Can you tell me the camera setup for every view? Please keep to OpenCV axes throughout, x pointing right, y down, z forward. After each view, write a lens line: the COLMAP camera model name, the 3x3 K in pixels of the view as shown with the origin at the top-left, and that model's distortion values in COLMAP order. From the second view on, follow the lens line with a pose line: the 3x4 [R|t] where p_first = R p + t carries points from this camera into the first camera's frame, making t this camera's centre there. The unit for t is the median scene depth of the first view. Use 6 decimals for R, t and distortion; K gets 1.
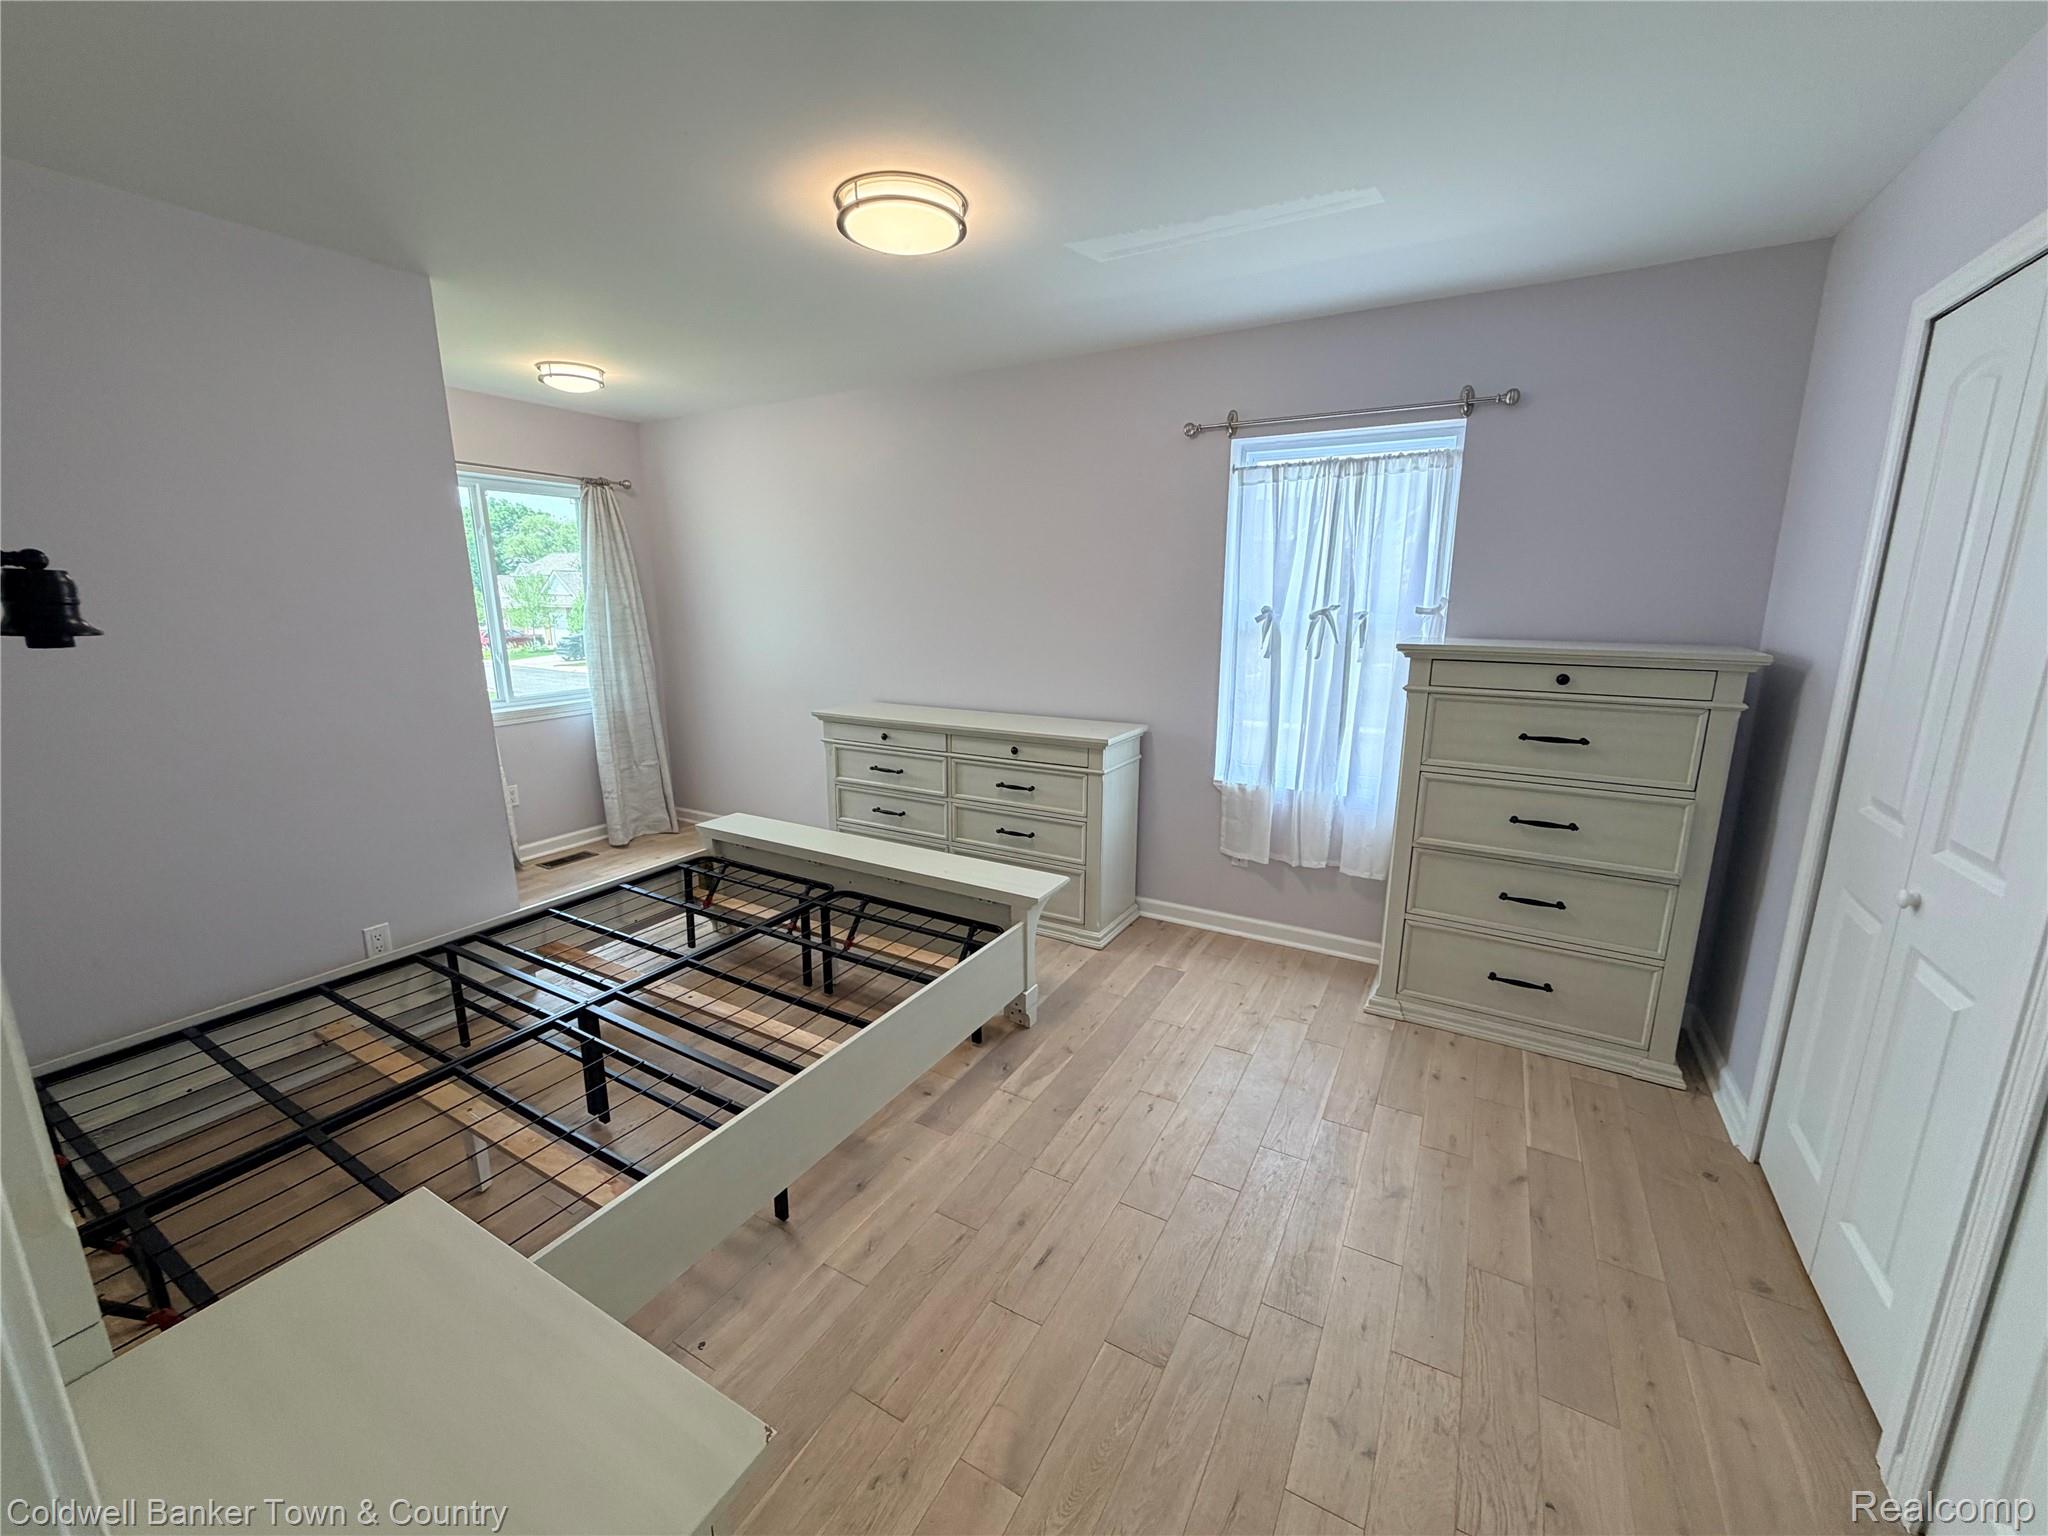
lens RADIAL K [[814.3, 0, 1017.8], [0, 814.3, 768.1], [0, 0, 1]] dist [-0.001403, 0.000277]
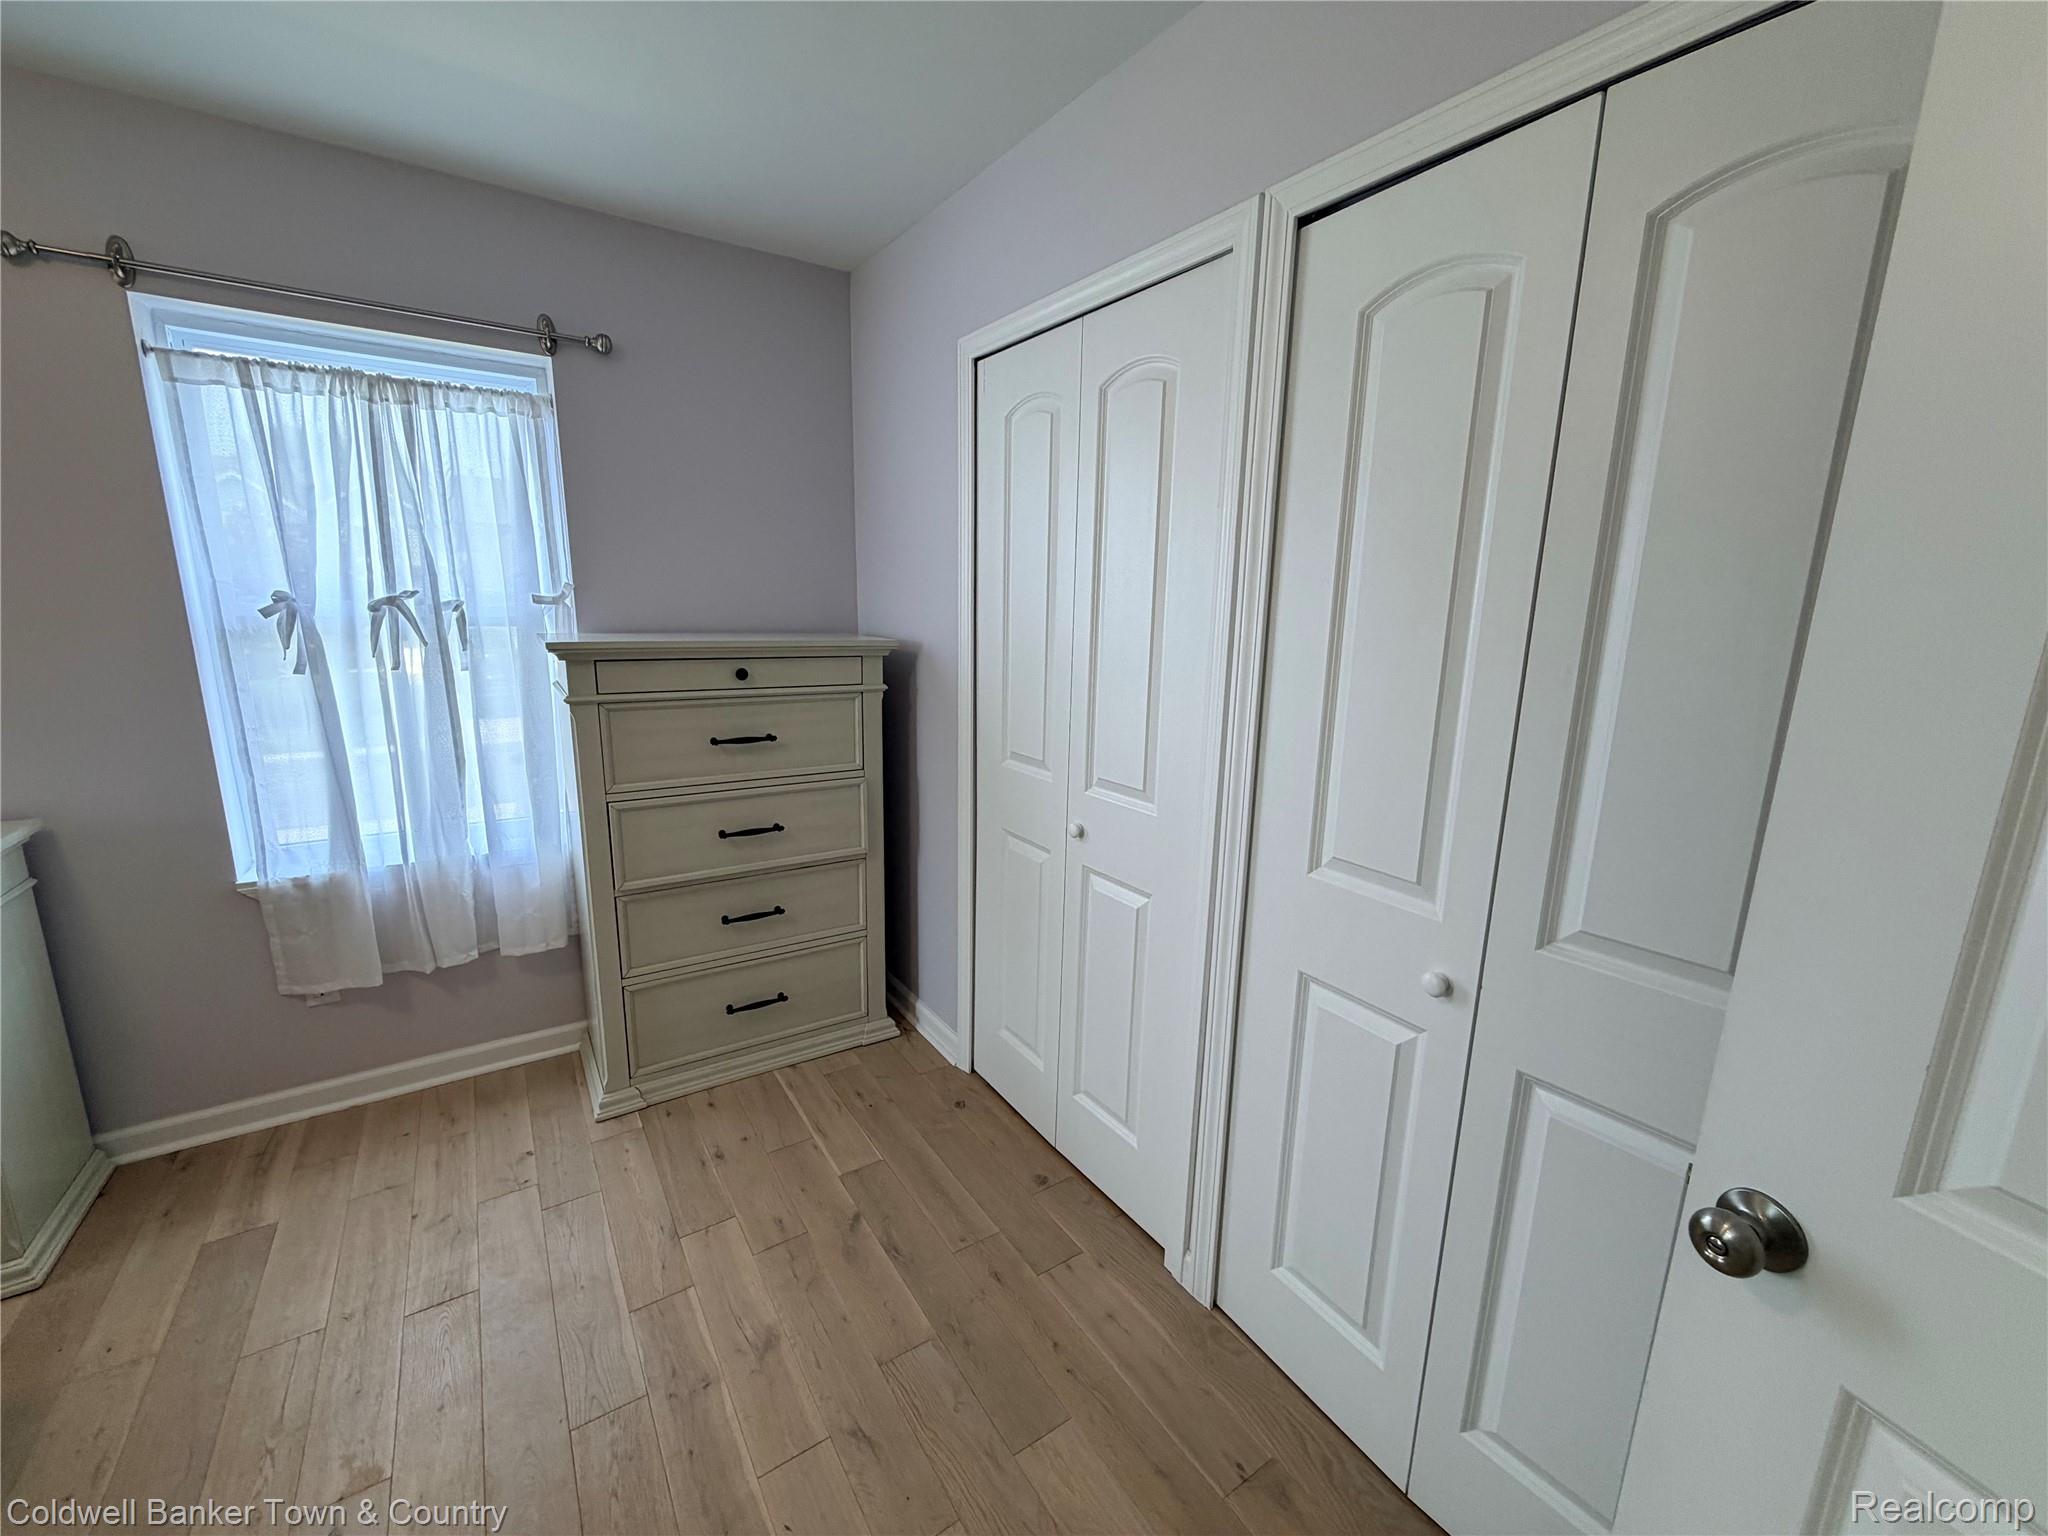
lens RADIAL K [[814.3, 0, 1017.8], [0, 814.3, 768.1], [0, 0, 1]] dist [-0.001403, 0.000277]
pose [[0.445367, -0.173686, 0.878340, -0.013922], [0.168786, 0.979702, 0.108145, -0.045993], [-0.879295, 0.100087, 0.465642, 0.273394]]
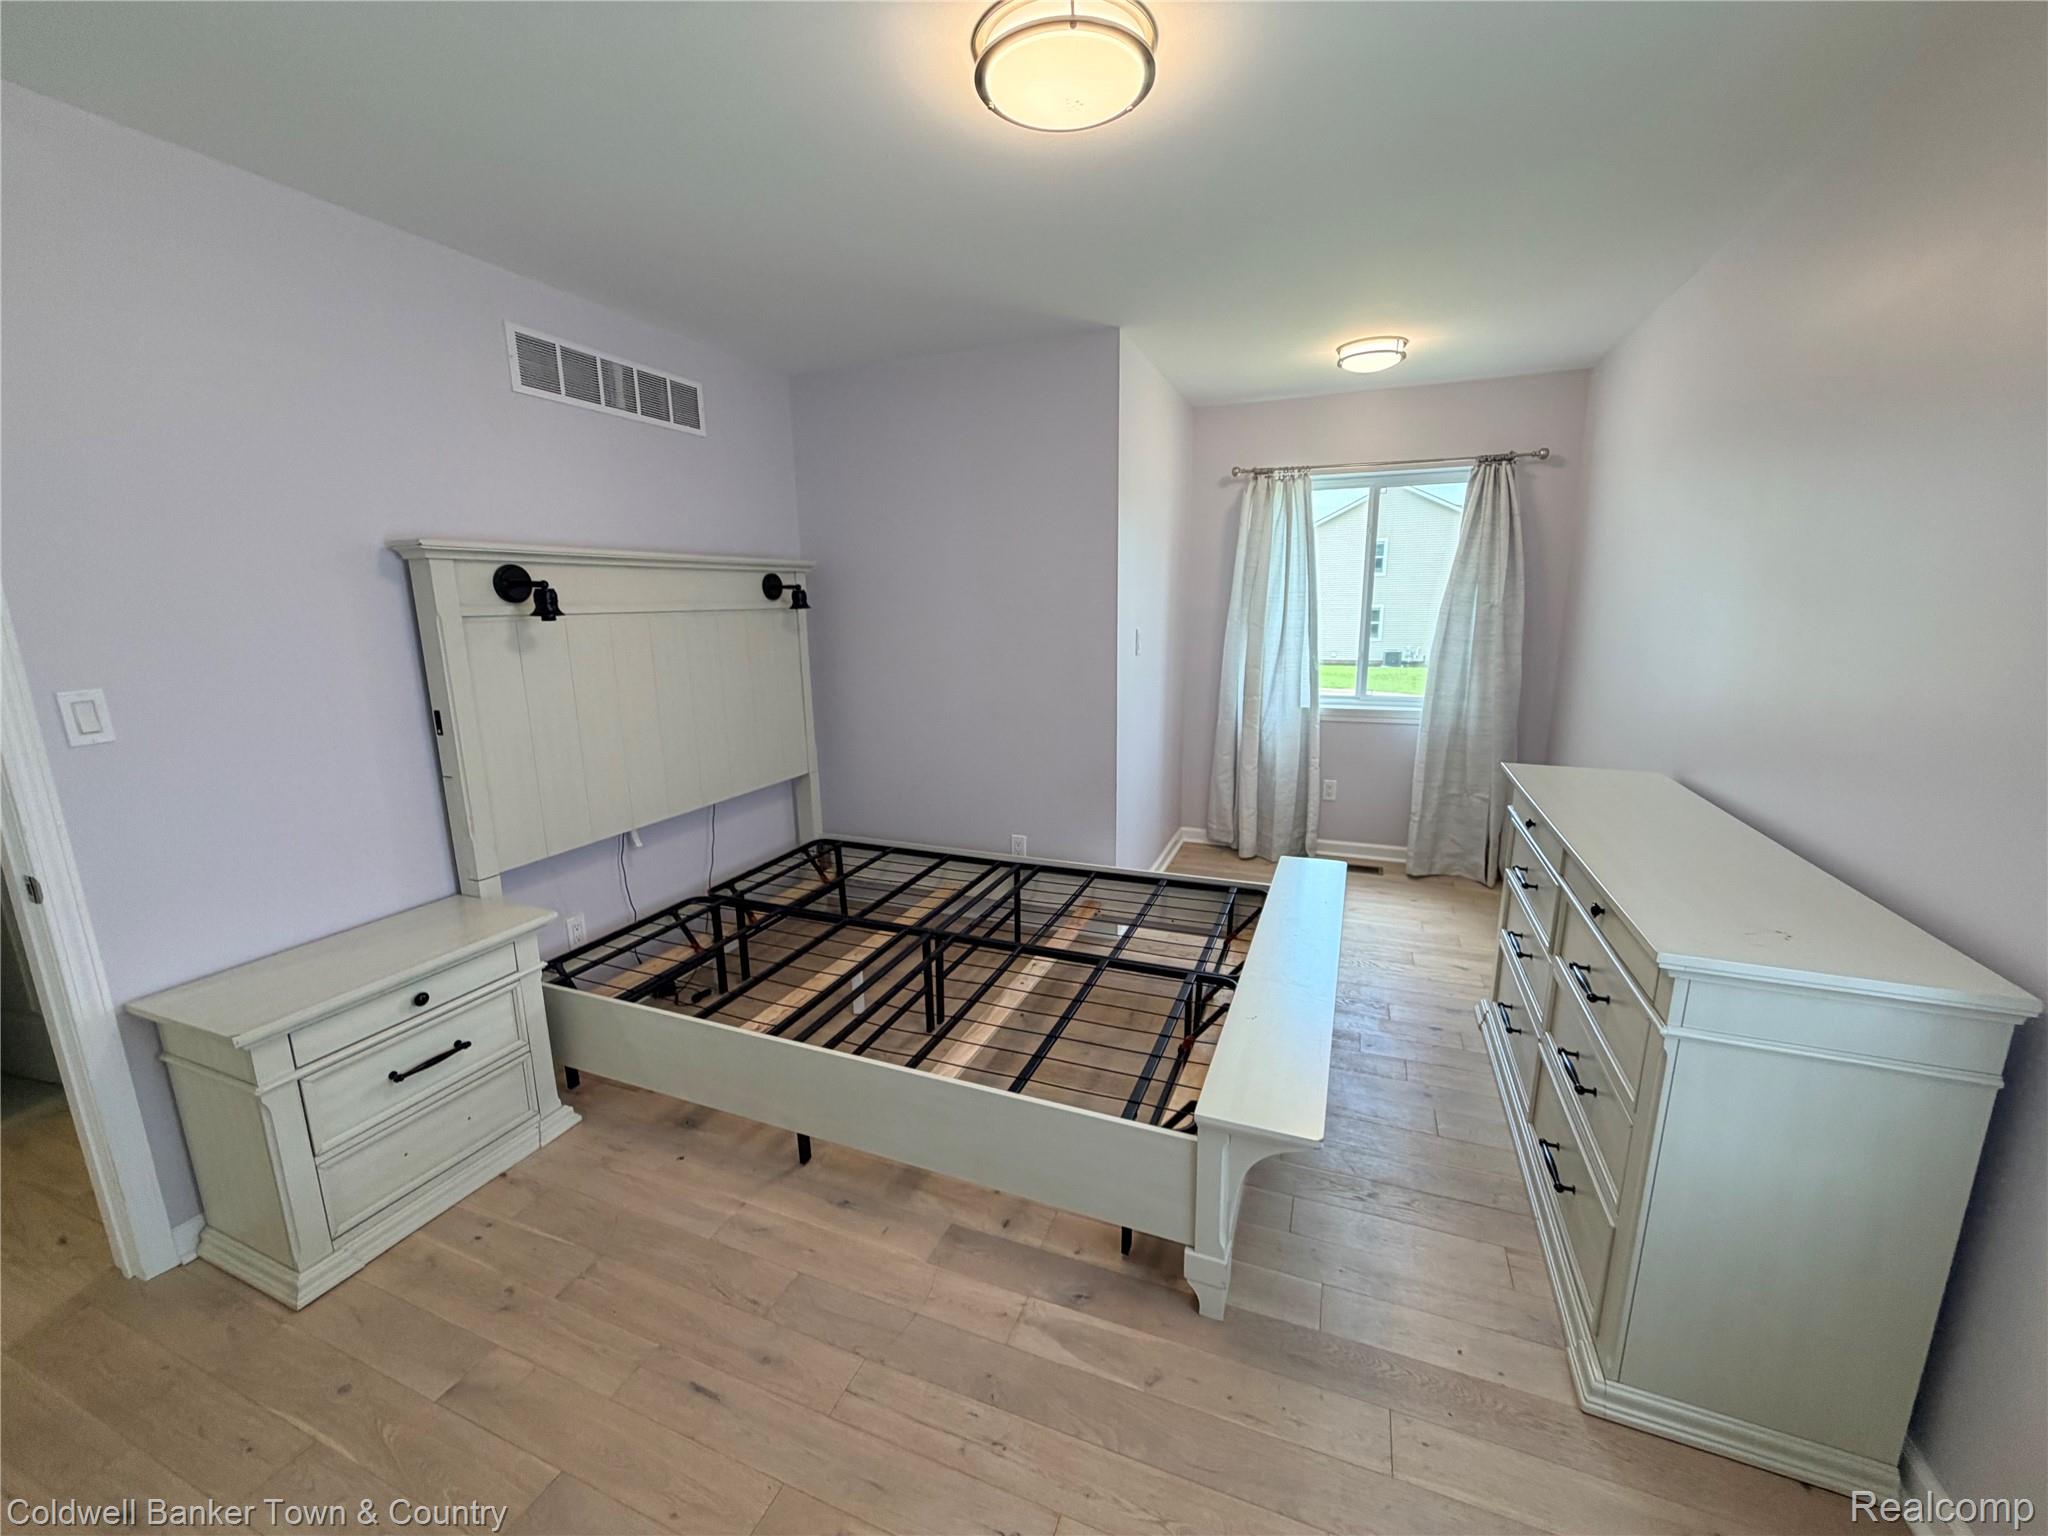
lens RADIAL K [[814.3, 0, 1017.8], [0, 814.3, 768.1], [0, 0, 1]] dist [-0.001403, 0.000277]
pose [[0.131296, 0.199606, -0.971040, 0.510246], [-0.197319, 0.965182, 0.171722, -0.147763], [0.971507, 0.169059, 0.166110, 0.720225]]
